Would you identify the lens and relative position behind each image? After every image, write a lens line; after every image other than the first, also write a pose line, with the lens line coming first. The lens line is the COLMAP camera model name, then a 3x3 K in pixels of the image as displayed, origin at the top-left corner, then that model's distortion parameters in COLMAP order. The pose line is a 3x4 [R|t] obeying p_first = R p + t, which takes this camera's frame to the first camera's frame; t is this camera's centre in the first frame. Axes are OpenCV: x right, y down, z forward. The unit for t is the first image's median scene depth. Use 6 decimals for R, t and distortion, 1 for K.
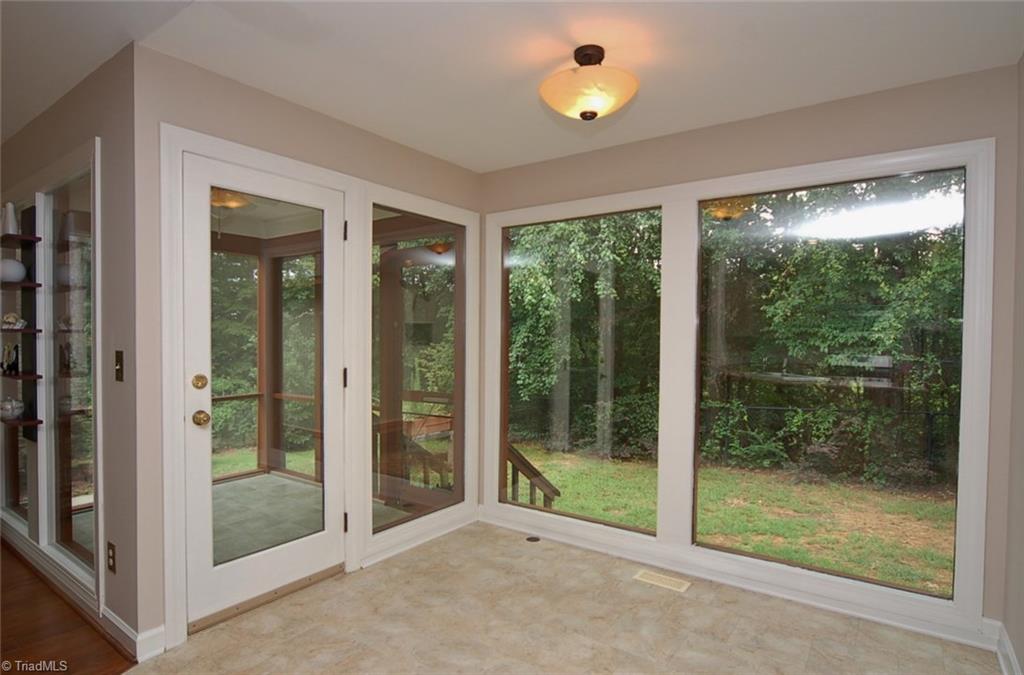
lens RADIAL K [[547.4, 0, 507.7], [0, 547.4, 348.4], [0, 0, 1]] dist [-0.014886, -0.000297]
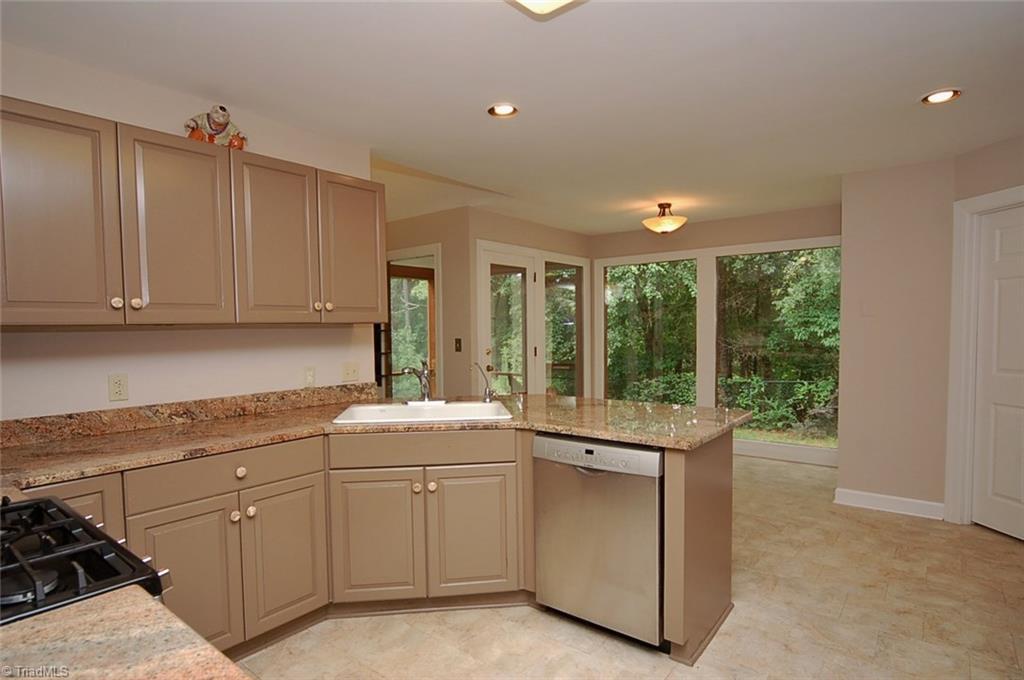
lens RADIAL K [[546.8, 0, 509.7], [0, 546.8, 350.6], [0, 0, 1]] dist [-0.021197, 0.001597]
pose [[0.998554, -0.017899, -0.050687, -0.095908], [0.018757, 0.999688, 0.016497, 0.005213], [0.050376, -0.017424, 0.998578, -0.323194]]
